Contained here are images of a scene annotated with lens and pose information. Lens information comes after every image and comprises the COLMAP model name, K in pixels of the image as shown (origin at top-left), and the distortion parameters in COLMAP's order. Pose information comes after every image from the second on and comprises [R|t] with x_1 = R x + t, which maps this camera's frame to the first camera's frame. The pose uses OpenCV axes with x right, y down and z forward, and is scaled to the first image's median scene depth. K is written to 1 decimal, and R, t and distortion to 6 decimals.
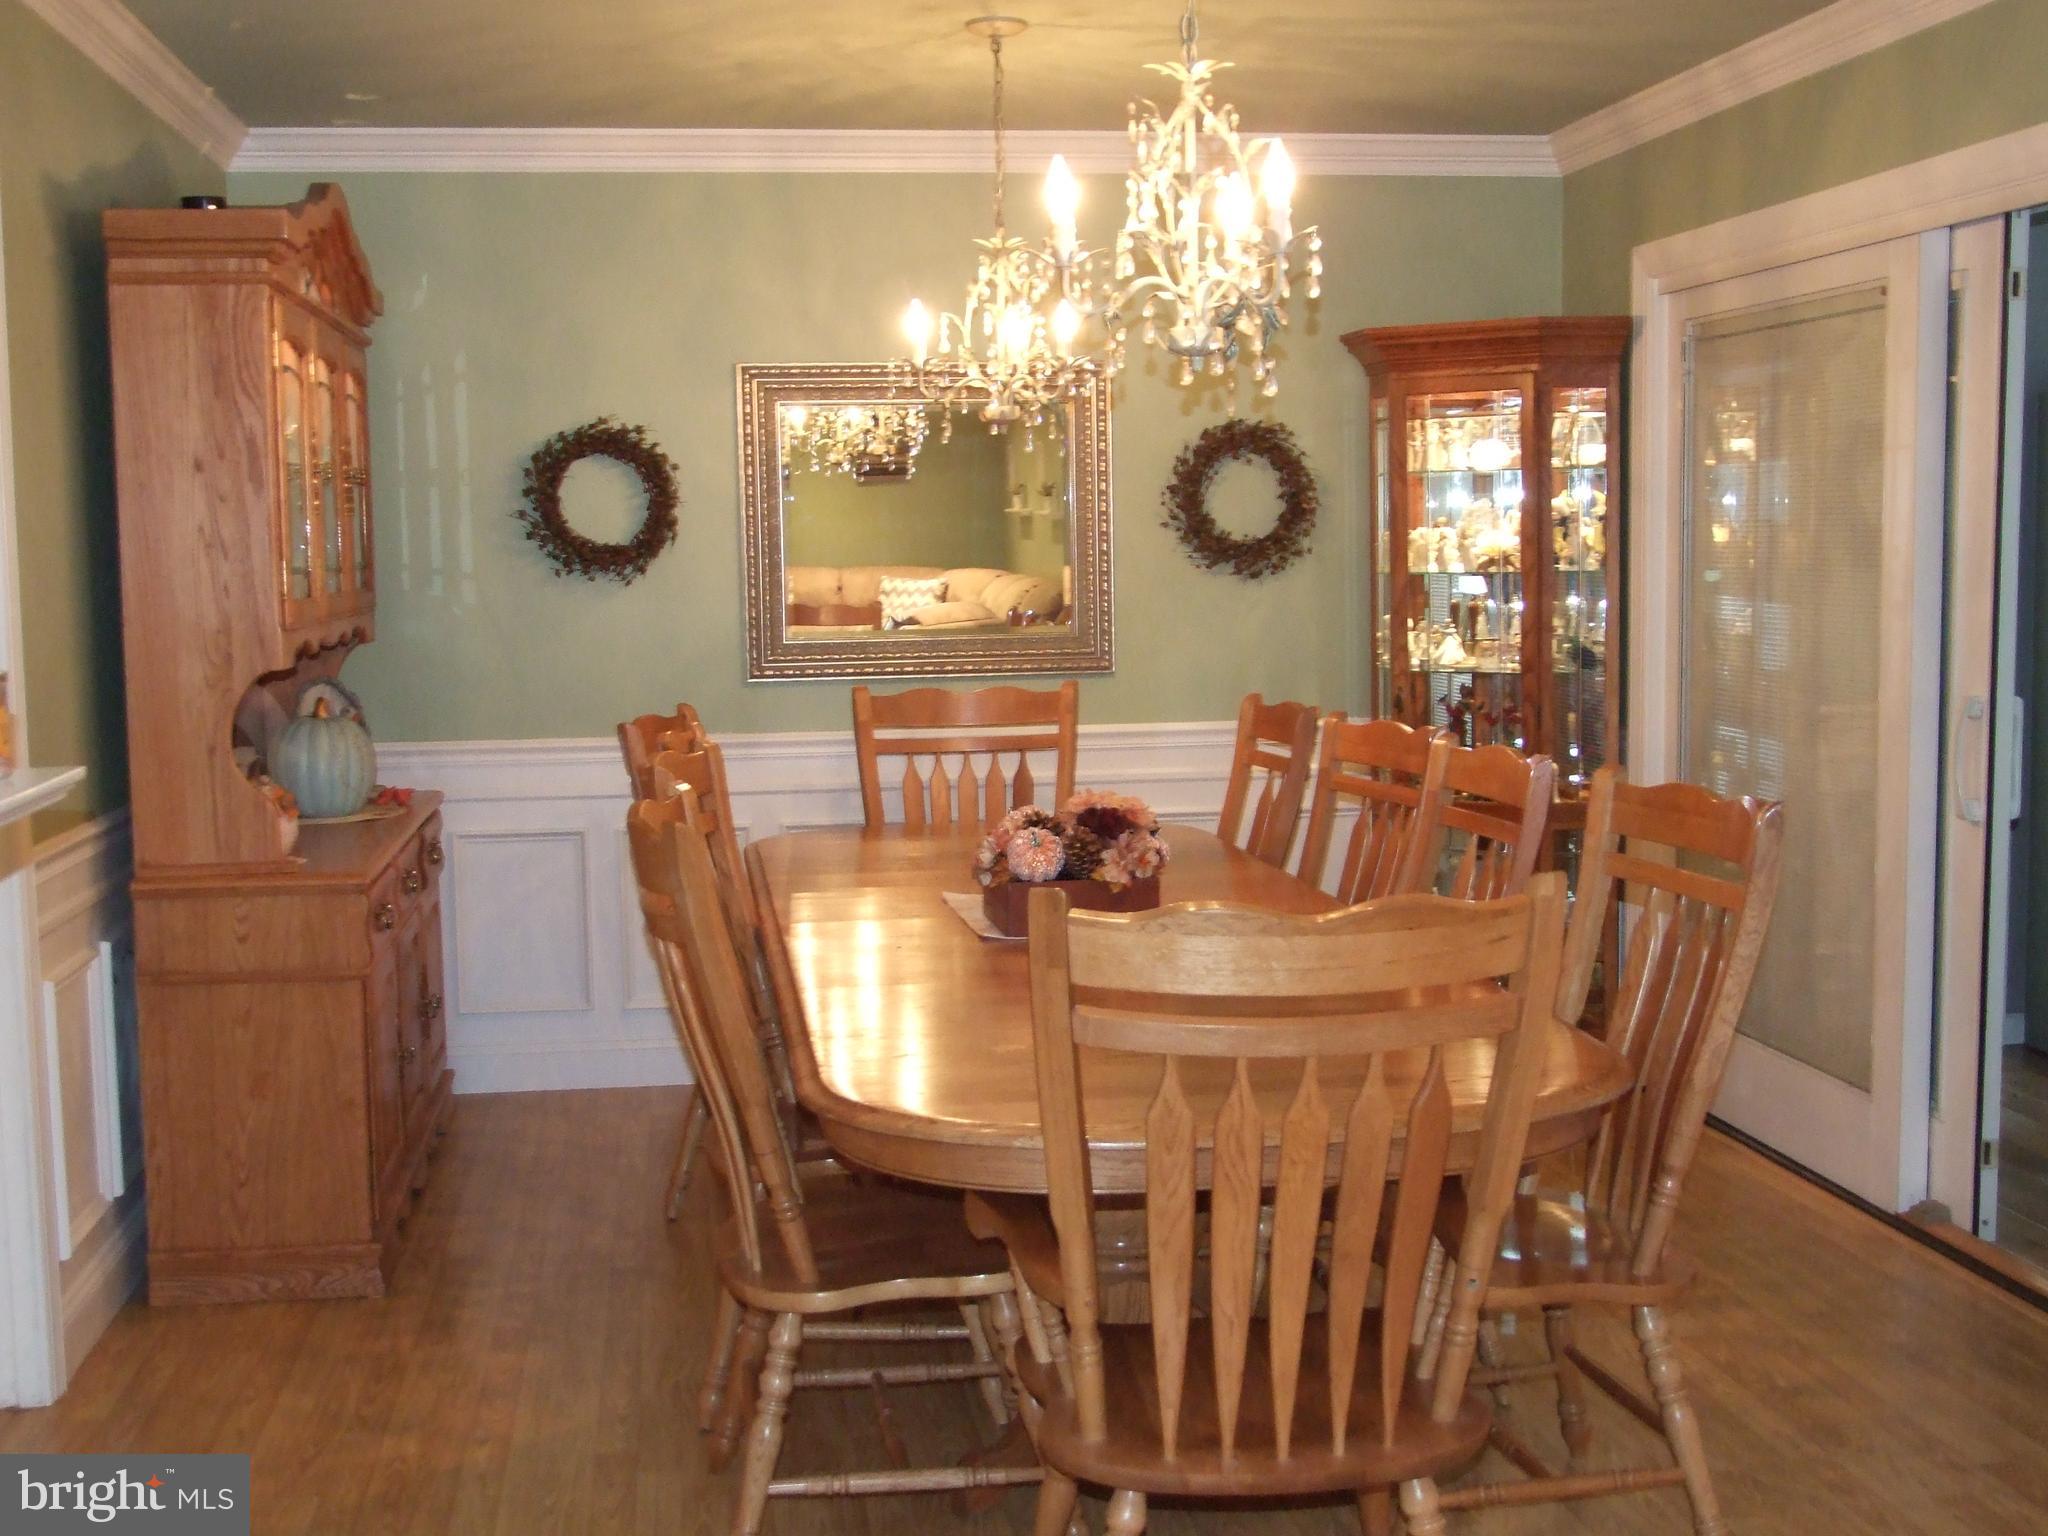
lens RADIAL K [[2493.2, 0, 1021.6], [0, 2493.2, 772.0], [0, 0, 1]] dist [-0.053271, 0.000000]
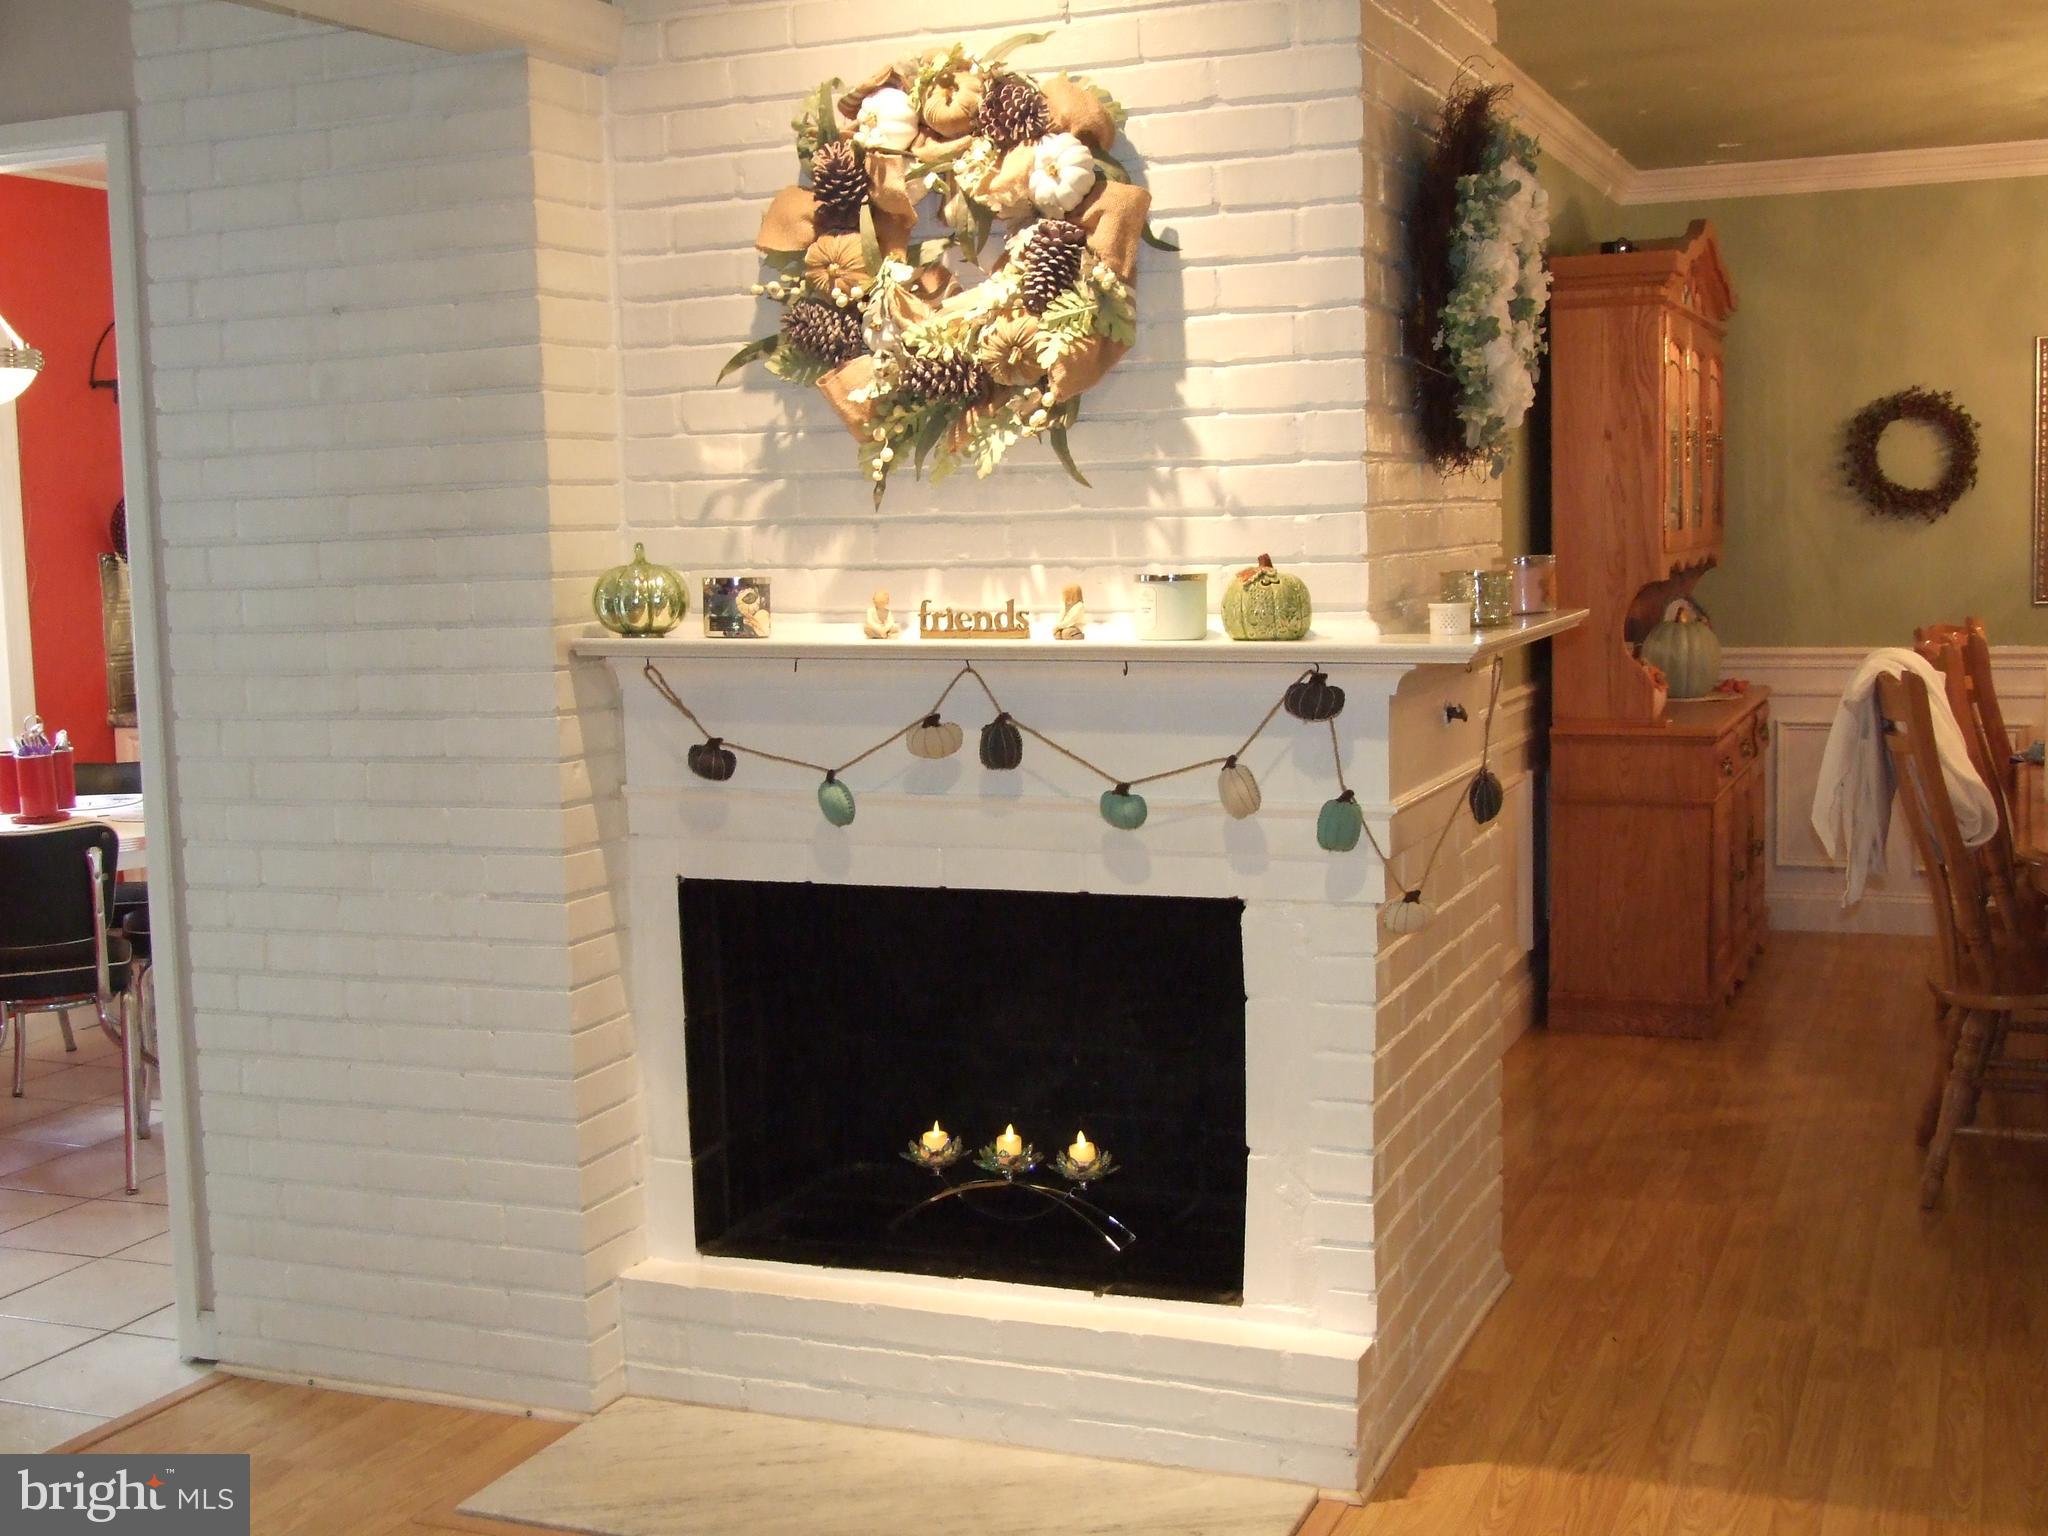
lens RADIAL K [[2493.2, 0, 1018.7], [0, 2493.2, 766.6], [0, 0, 1]] dist [-0.053271, 0.000000]
pose [[0.867849, 0.046018, -0.494692, 0.072176], [-0.036159, 0.998911, 0.029487, 0.030126], [0.495510, -0.007703, 0.868568, -0.339199]]
